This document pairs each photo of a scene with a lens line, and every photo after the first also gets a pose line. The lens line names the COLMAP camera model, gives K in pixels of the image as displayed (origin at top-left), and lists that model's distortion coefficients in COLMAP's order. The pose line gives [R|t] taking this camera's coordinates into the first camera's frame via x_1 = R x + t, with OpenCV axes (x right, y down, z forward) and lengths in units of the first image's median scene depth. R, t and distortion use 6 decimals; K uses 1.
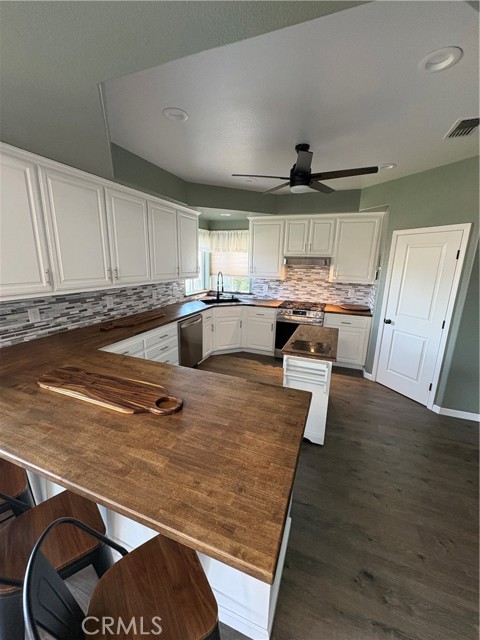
lens RADIAL K [[256.8, 0, 241.7], [0, 256.8, 320.5], [0, 0, 1]] dist [-0.000345, 0.000630]
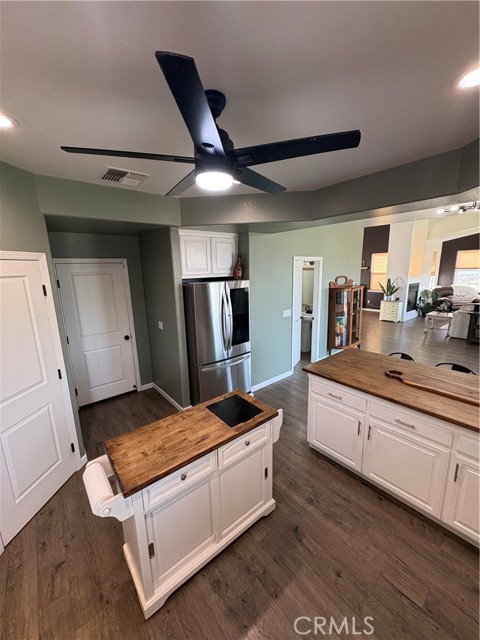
lens RADIAL K [[256.8, 0, 243.8], [0, 256.8, 318.6], [0, 0, 1]] dist [-0.000345, 0.000630]
pose [[-0.874771, -0.094768, 0.475178, -0.056247], [0.117796, 0.909671, 0.398275, -0.255606], [-0.470000, 0.404373, -0.784591, 0.832078]]
